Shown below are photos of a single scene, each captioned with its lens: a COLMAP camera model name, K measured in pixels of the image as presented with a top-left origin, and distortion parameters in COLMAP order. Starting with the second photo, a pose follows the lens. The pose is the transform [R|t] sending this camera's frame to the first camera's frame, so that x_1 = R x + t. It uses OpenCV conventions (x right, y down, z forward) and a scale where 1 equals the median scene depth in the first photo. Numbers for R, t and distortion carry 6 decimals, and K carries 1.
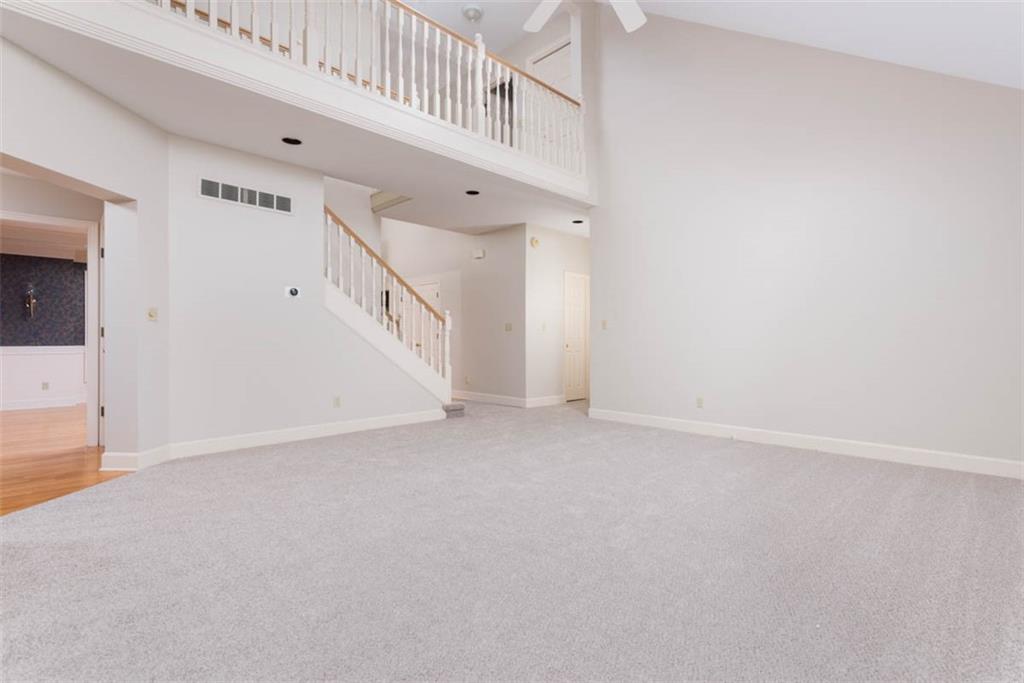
lens RADIAL K [[473.3, 0, 513.1], [0, 473.3, 340.8], [0, 0, 1]] dist [-0.000787, -0.000309]
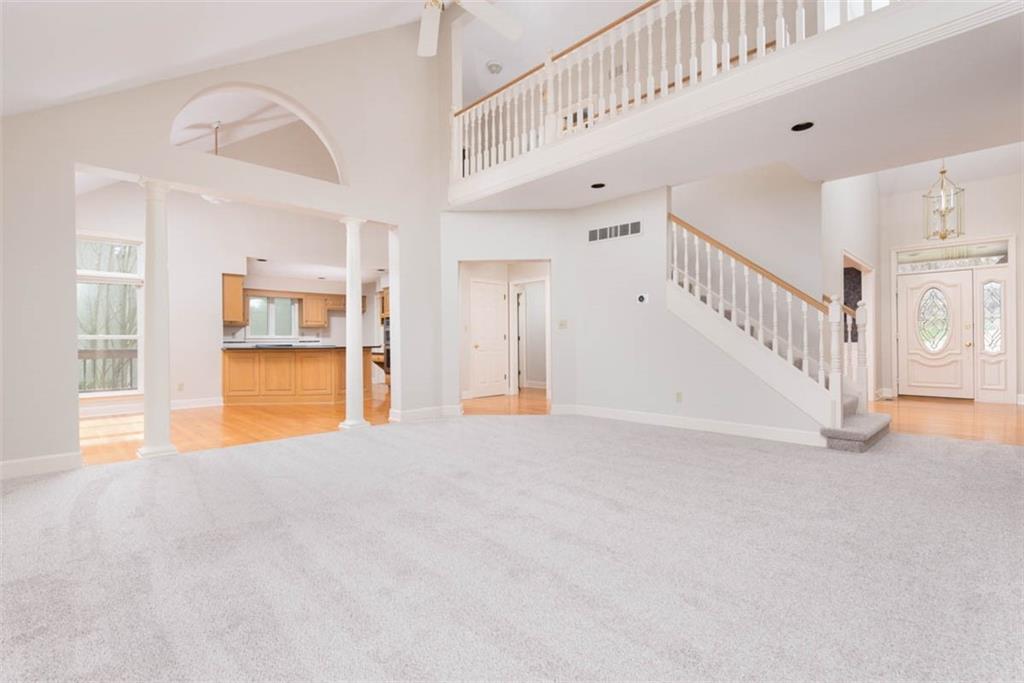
lens RADIAL K [[473.3, 0, 514.8], [0, 473.3, 340.5], [0, 0, 1]] dist [-0.000787, -0.000309]
pose [[-0.030136, -0.005523, -0.999531, 0.746501], [0.001705, 0.999983, -0.005577, 0.009286], [0.999544, -0.001872, -0.030126, 0.719341]]
